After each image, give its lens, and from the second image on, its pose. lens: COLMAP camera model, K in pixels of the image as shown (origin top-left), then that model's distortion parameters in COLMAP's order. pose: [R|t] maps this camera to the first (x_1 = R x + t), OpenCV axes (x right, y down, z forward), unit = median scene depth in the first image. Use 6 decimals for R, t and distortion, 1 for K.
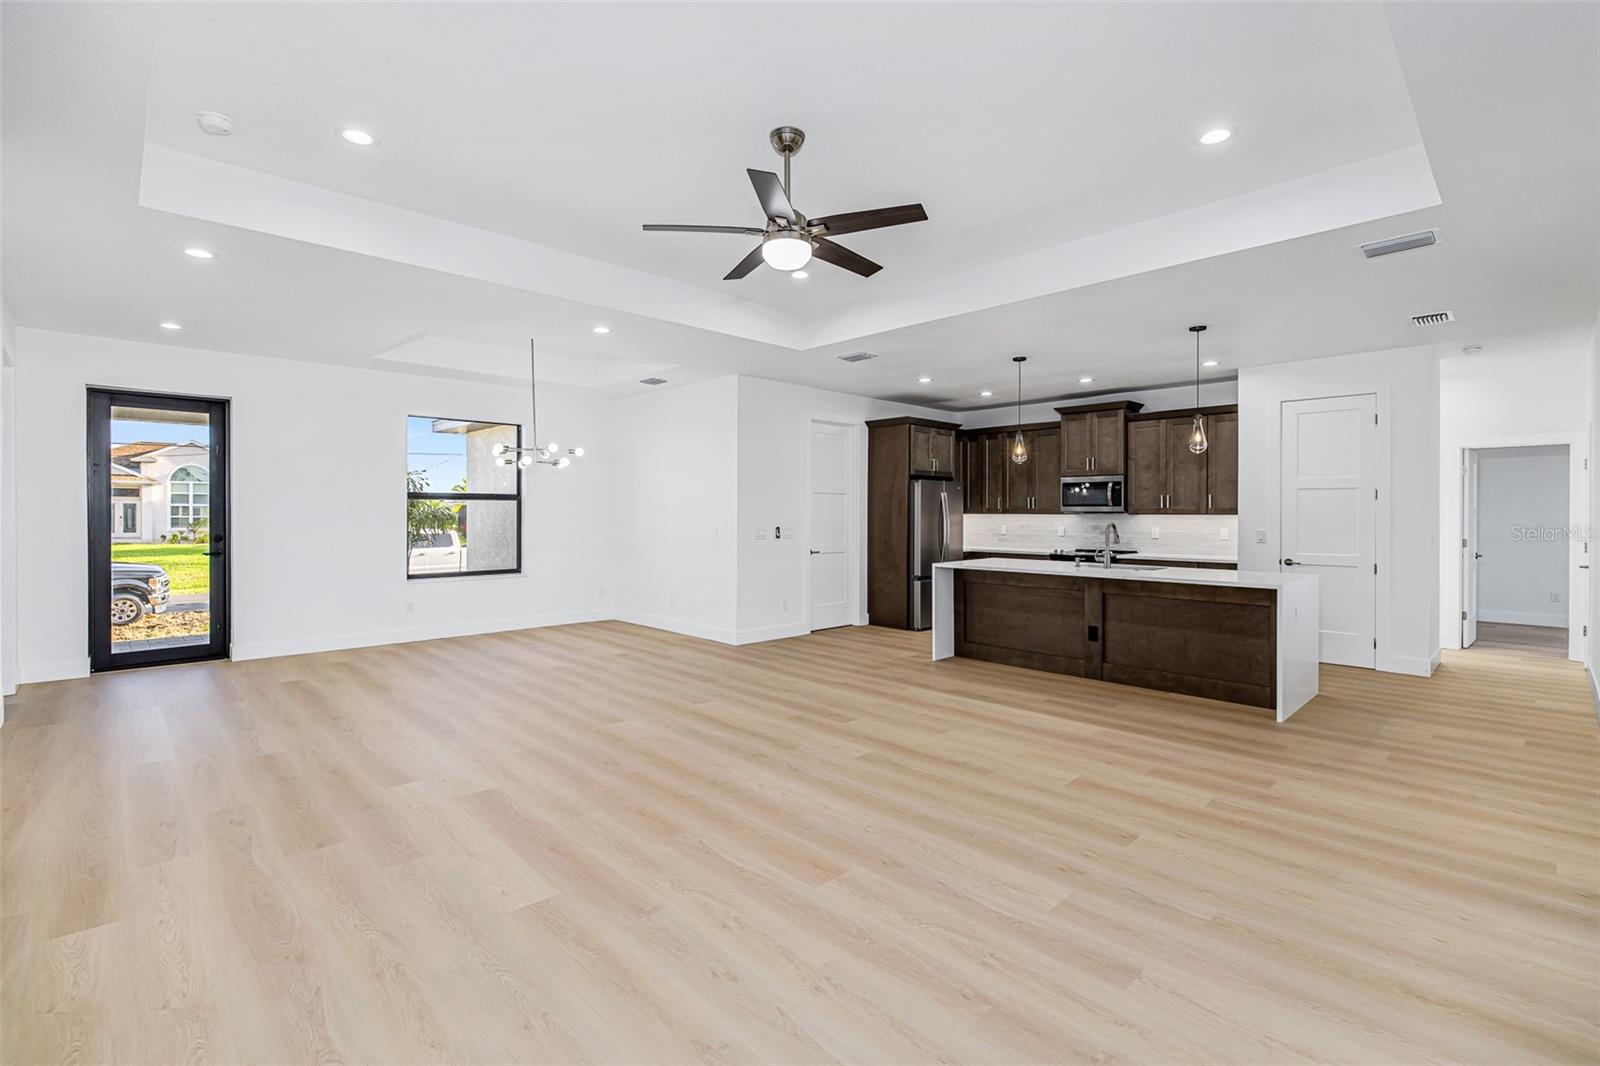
lens RADIAL K [[718.3, 0, 801.1], [0, 718.3, 518.0], [0, 0, 1]] dist [-0.006220, 0.000800]
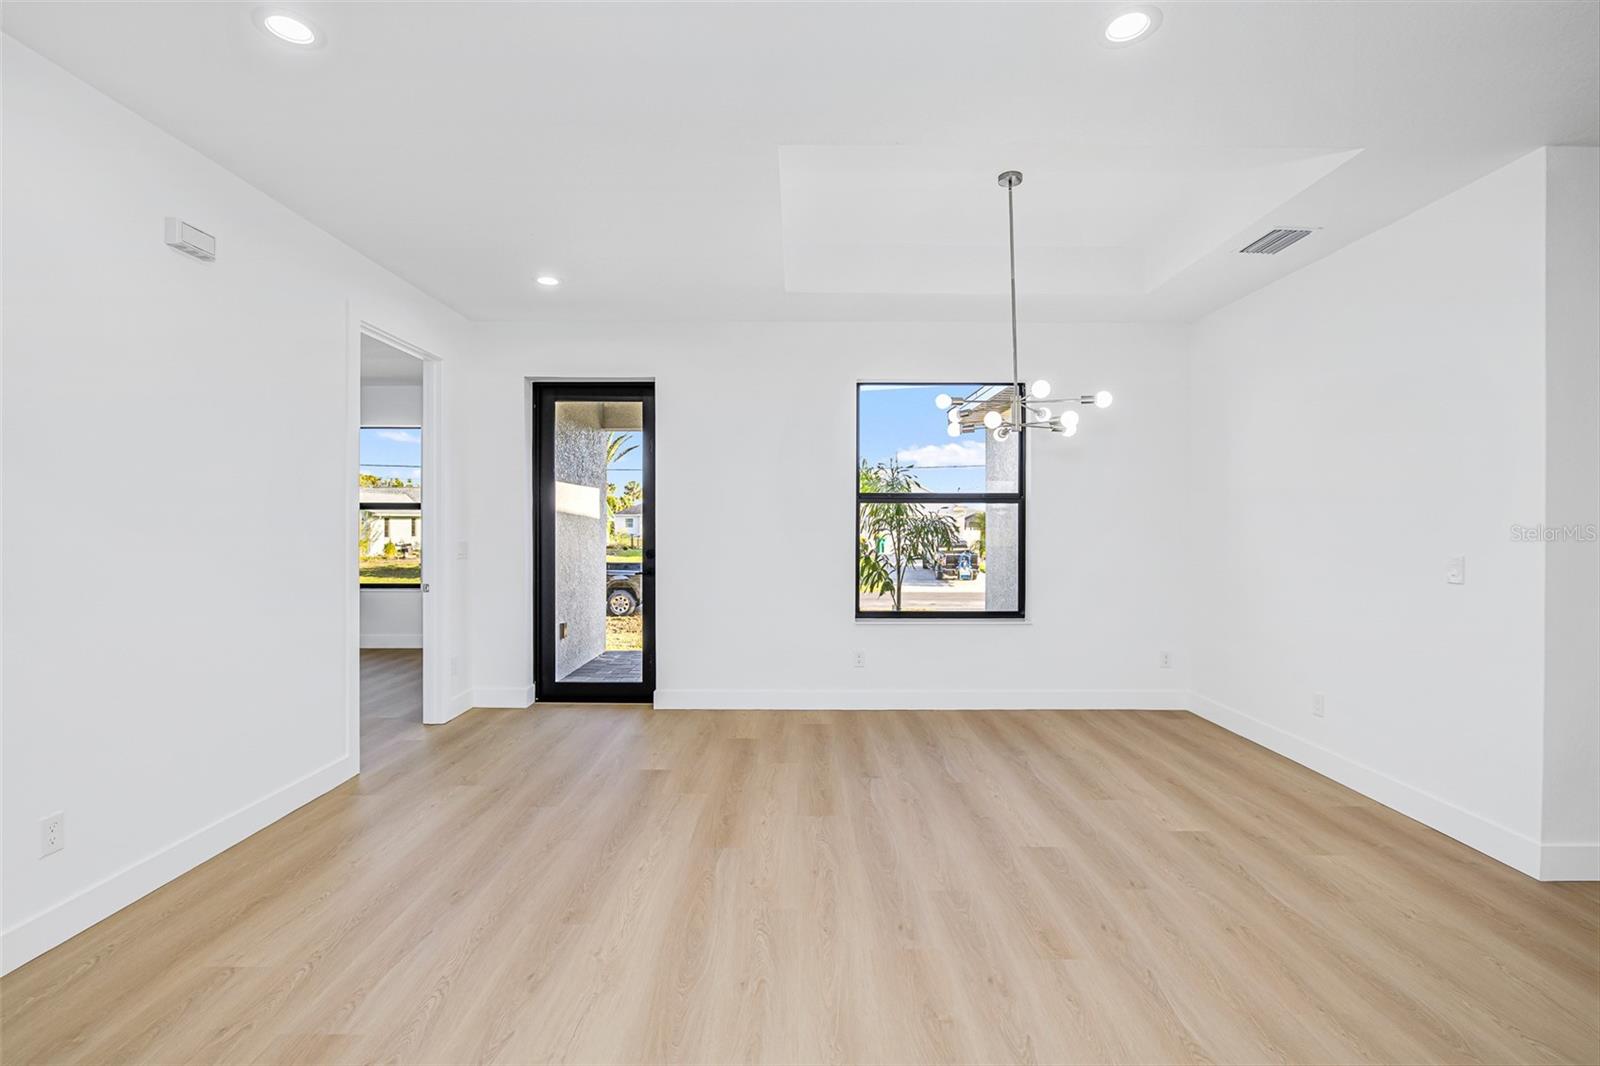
lens RADIAL K [[718.3, 0, 801.1], [0, 718.3, 518.0], [0, 0, 1]] dist [-0.006220, 0.000800]
pose [[0.717806, -0.005869, -0.696218, -0.103478], [-0.006190, 0.999871, -0.014810, -0.000572], [0.696215, 0.014940, 0.717678, 0.456112]]
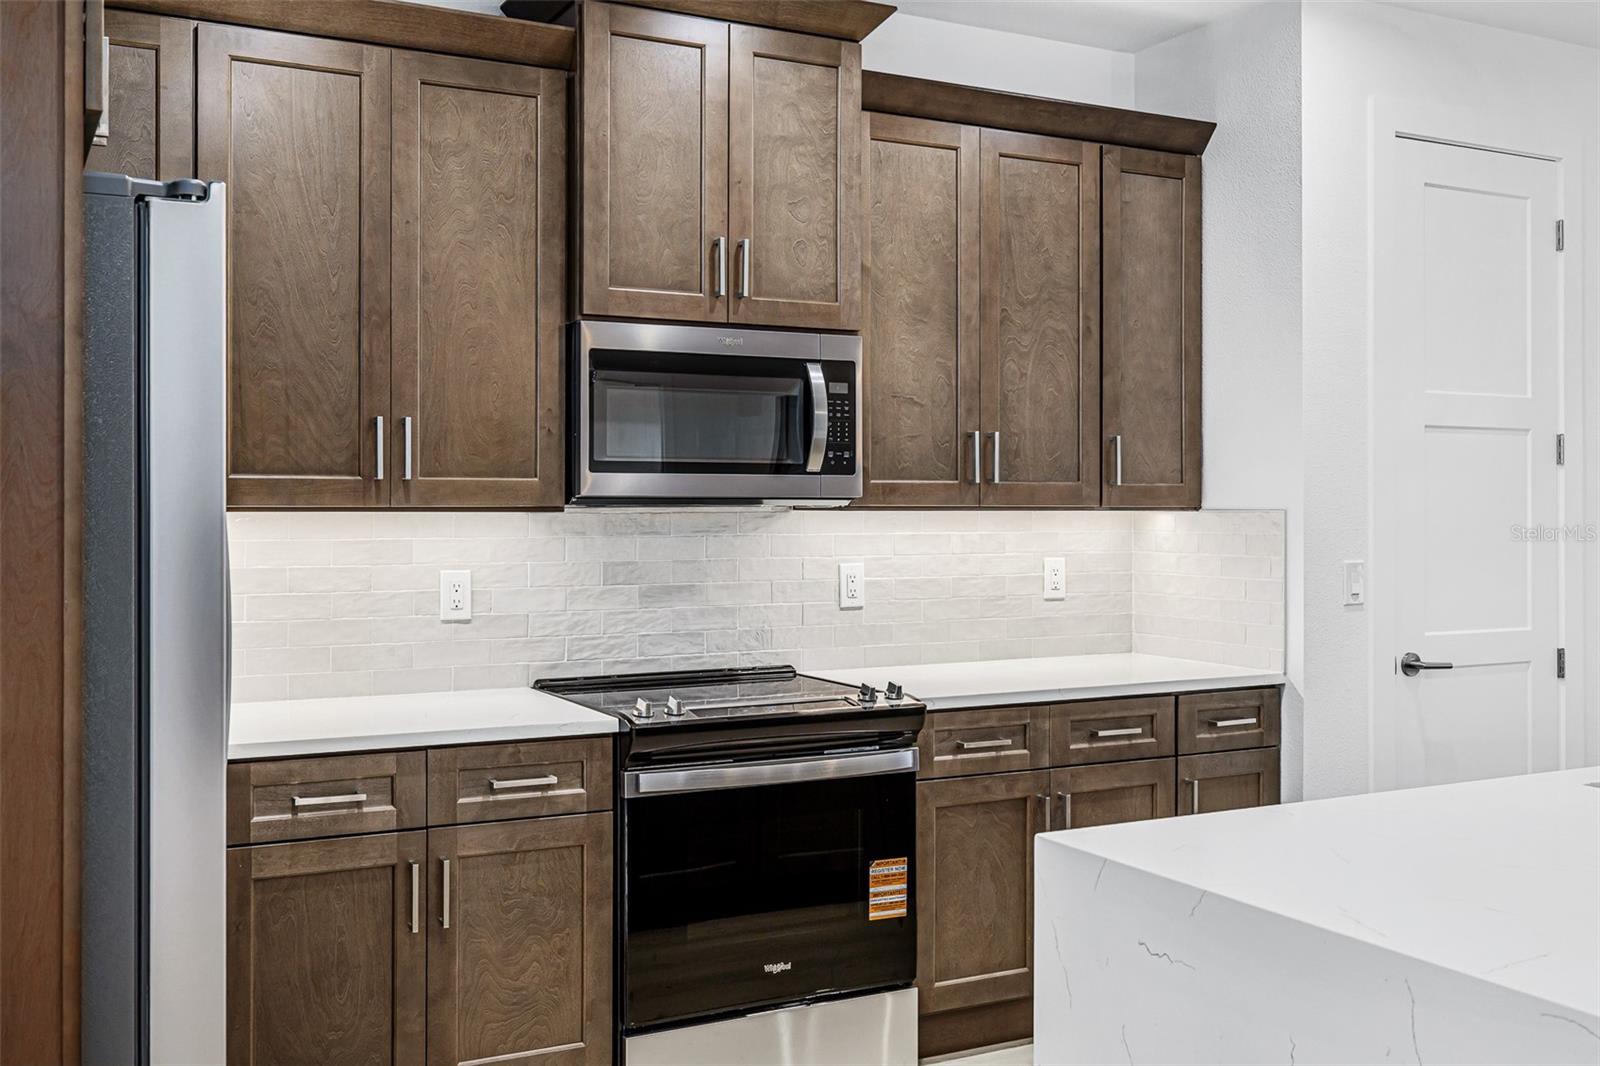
lens RADIAL K [[1521.0, 0, 802.3], [0, 1521.0, 500.8], [0, 0, 1]] dist [-0.012441, -0.005141]
pose [[0.286475, 0.001588, 0.958086, -0.013515], [0.007544, 0.999964, -0.003913, -0.006636], [-0.958058, 0.008348, 0.286452, 0.939970]]
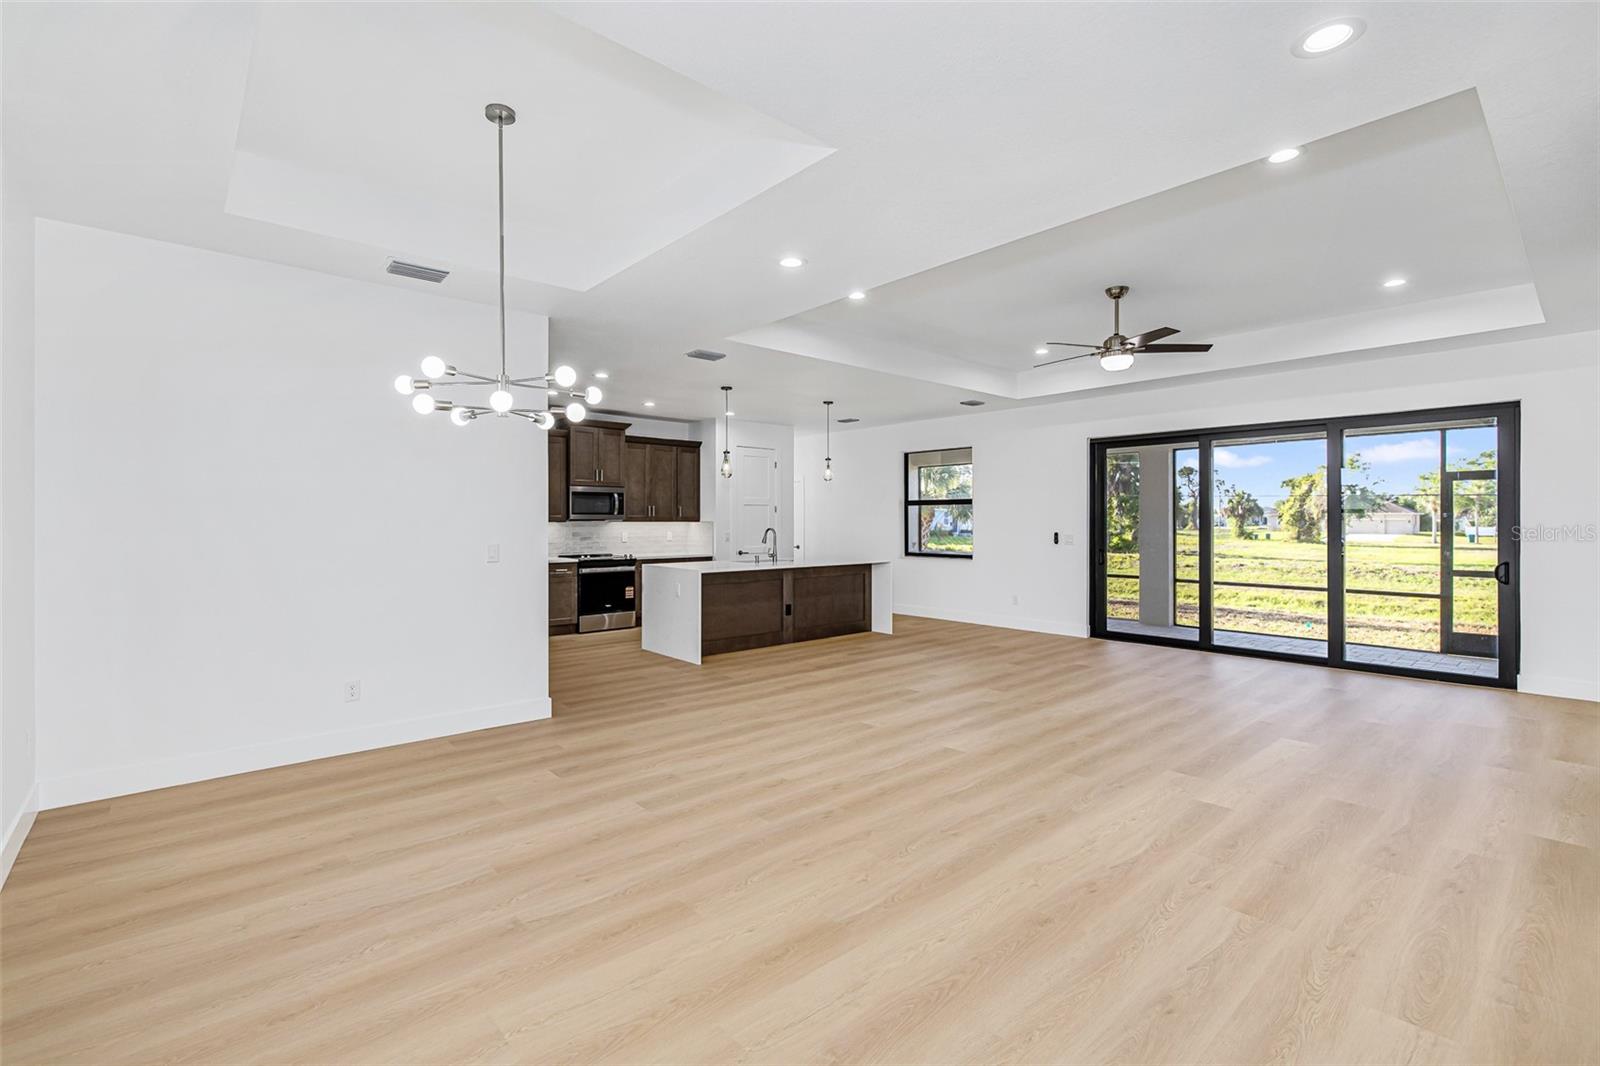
lens RADIAL K [[708.5, 0, 797.5], [0, 708.5, 520.5], [0, 0, 1]] dist [-0.007463, 0.000877]
pose [[0.052411, -0.002072, 0.998623, -0.719205], [0.007611, 0.999970, 0.001676, -0.007140], [-0.998597, 0.007513, 0.052425, 0.707447]]
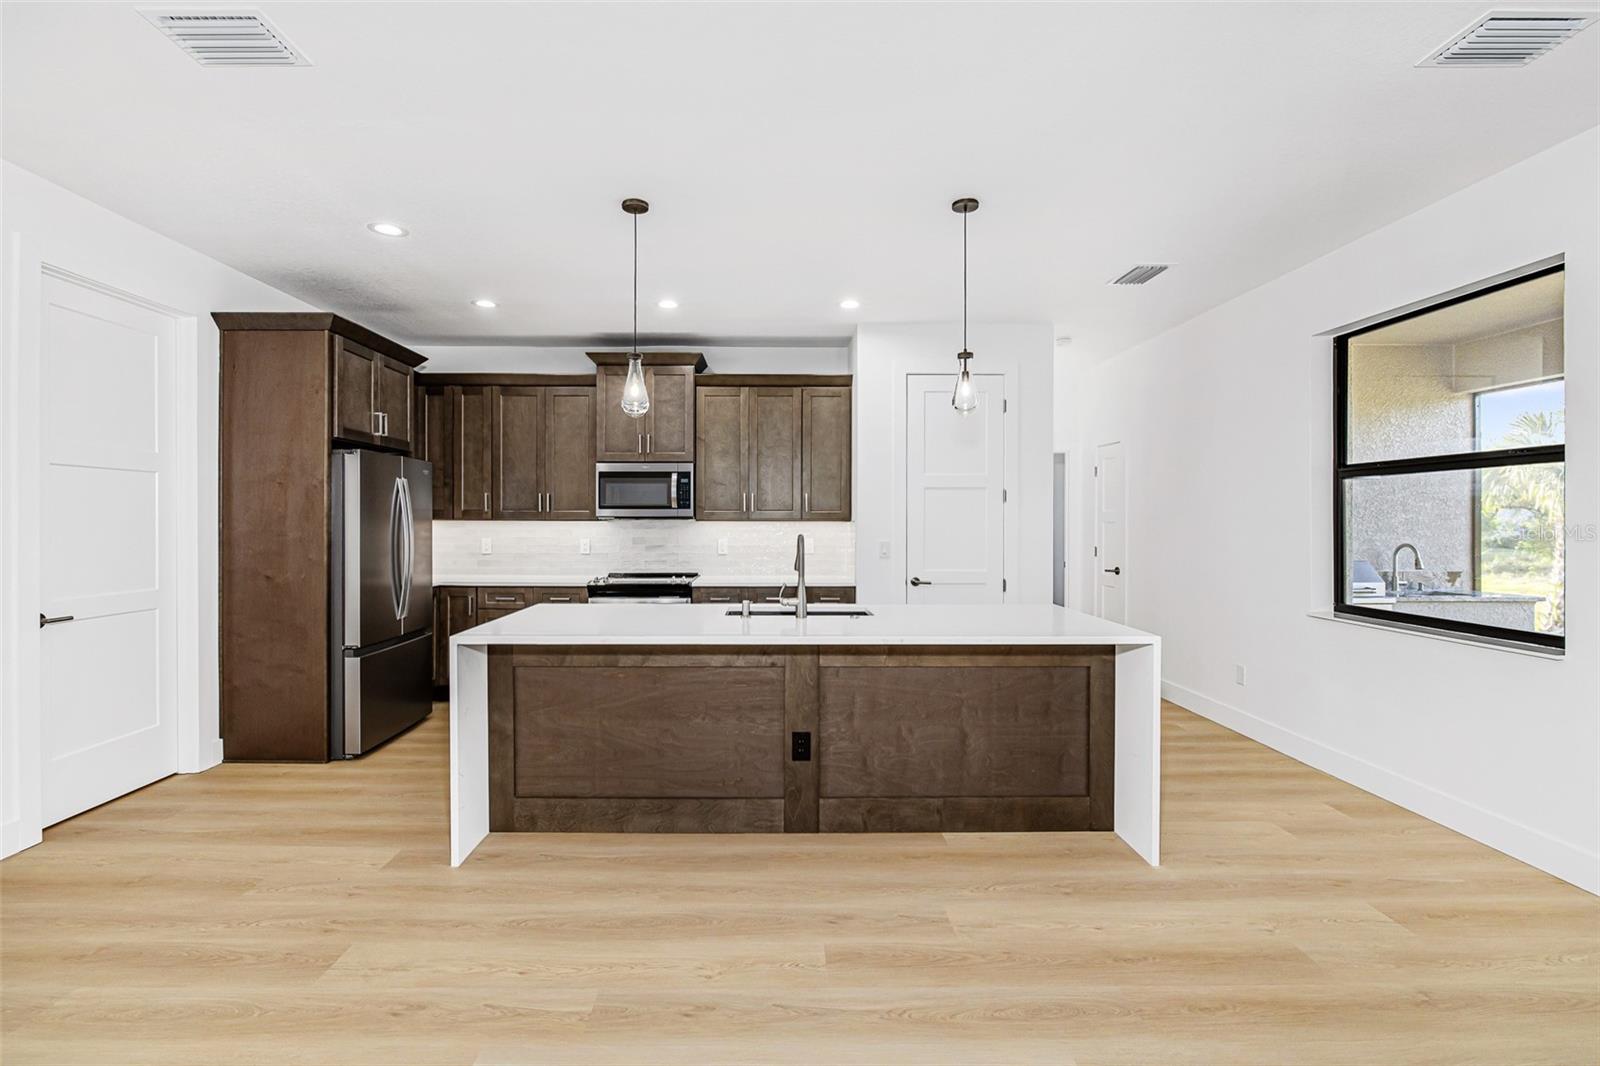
lens RADIAL K [[722.6, 0, 774.6], [0, 722.6, 525.8], [0, 0, 1]] dist [-0.008740, -0.000259]
pose [[0.691522, -0.004555, 0.722341, 0.009034], [0.004735, 0.999987, 0.001773, -0.001104], [-0.722339, 0.002194, 0.691535, 0.503003]]
